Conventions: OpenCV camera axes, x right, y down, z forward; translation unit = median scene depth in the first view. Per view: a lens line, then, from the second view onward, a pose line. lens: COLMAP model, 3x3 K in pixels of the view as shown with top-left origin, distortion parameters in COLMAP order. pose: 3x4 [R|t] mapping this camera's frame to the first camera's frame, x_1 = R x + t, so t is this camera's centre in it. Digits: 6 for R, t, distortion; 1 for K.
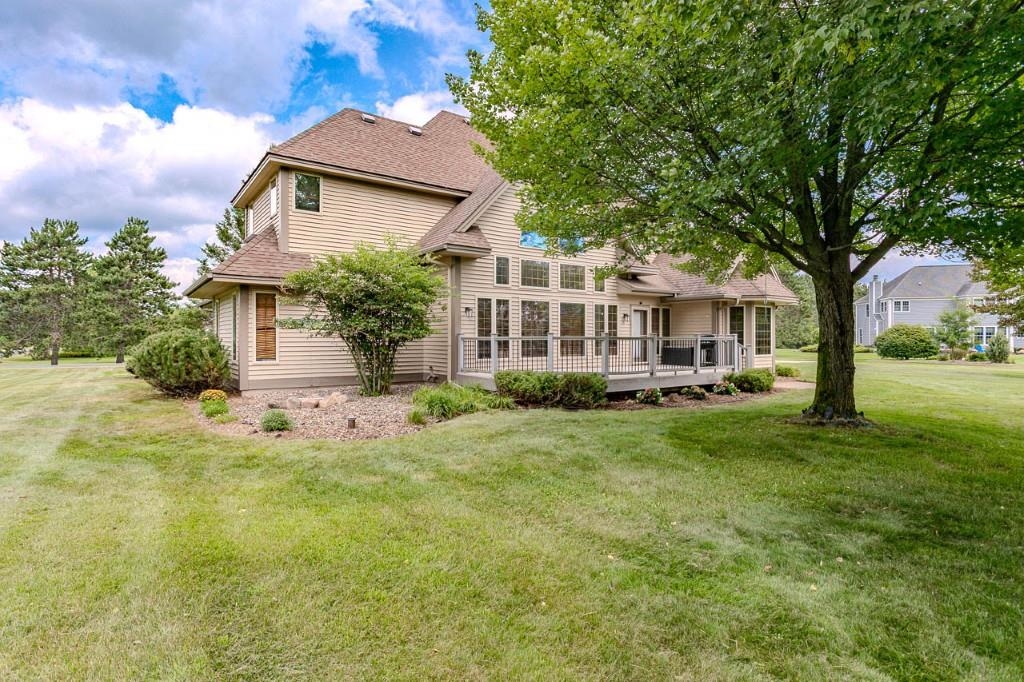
lens RADIAL K [[524.6, 0, 511.8], [0, 524.6, 341.9], [0, 0, 1]] dist [-0.000892, -0.000562]
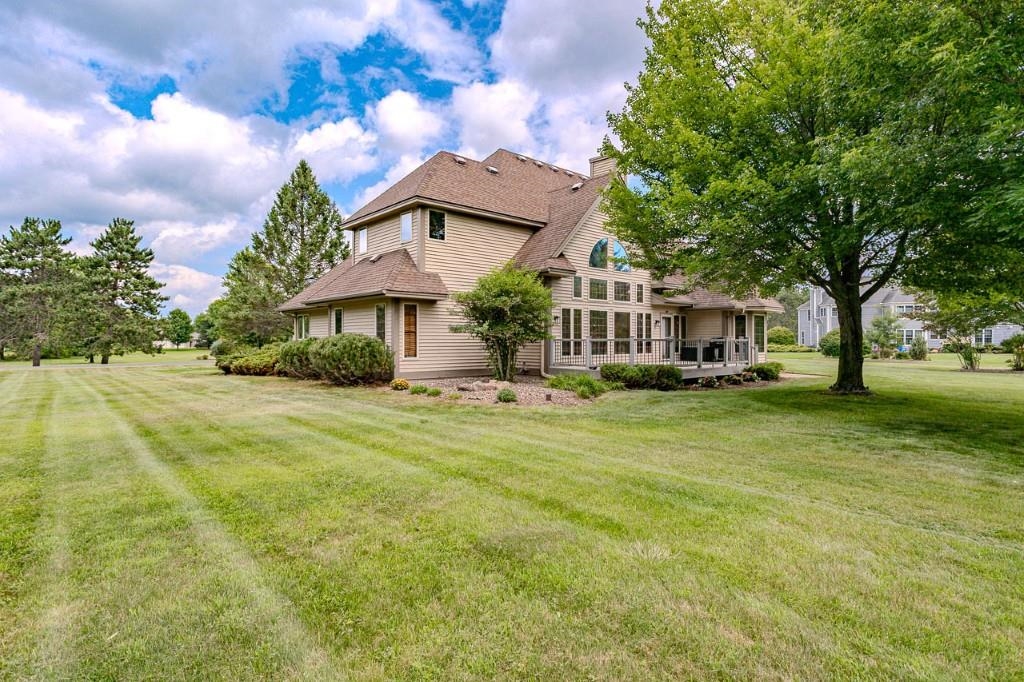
lens RADIAL K [[524.6, 0, 513.4], [0, 524.6, 338.6], [0, 0, 1]] dist [-0.000892, -0.000562]
pose [[0.994574, 0.001174, 0.104020, -0.275889], [-0.000352, 0.999969, -0.007920, 0.000341], [-0.104026, 0.007840, 0.994544, -0.229482]]
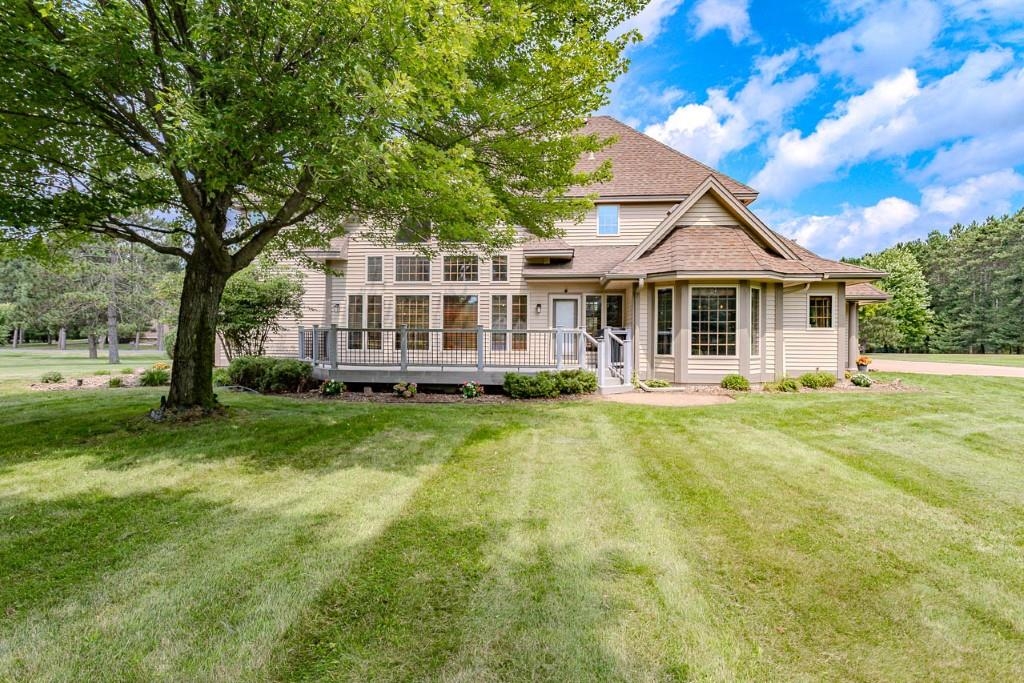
lens RADIAL K [[524.6, 0, 513.1], [0, 524.6, 338.5], [0, 0, 1]] dist [-0.000892, -0.000562]
pose [[0.772464, 0.010663, -0.634969, 0.807645], [-0.008593, 0.999943, 0.006339, -0.000016], [0.635000, 0.000559, 0.772512, 0.308946]]
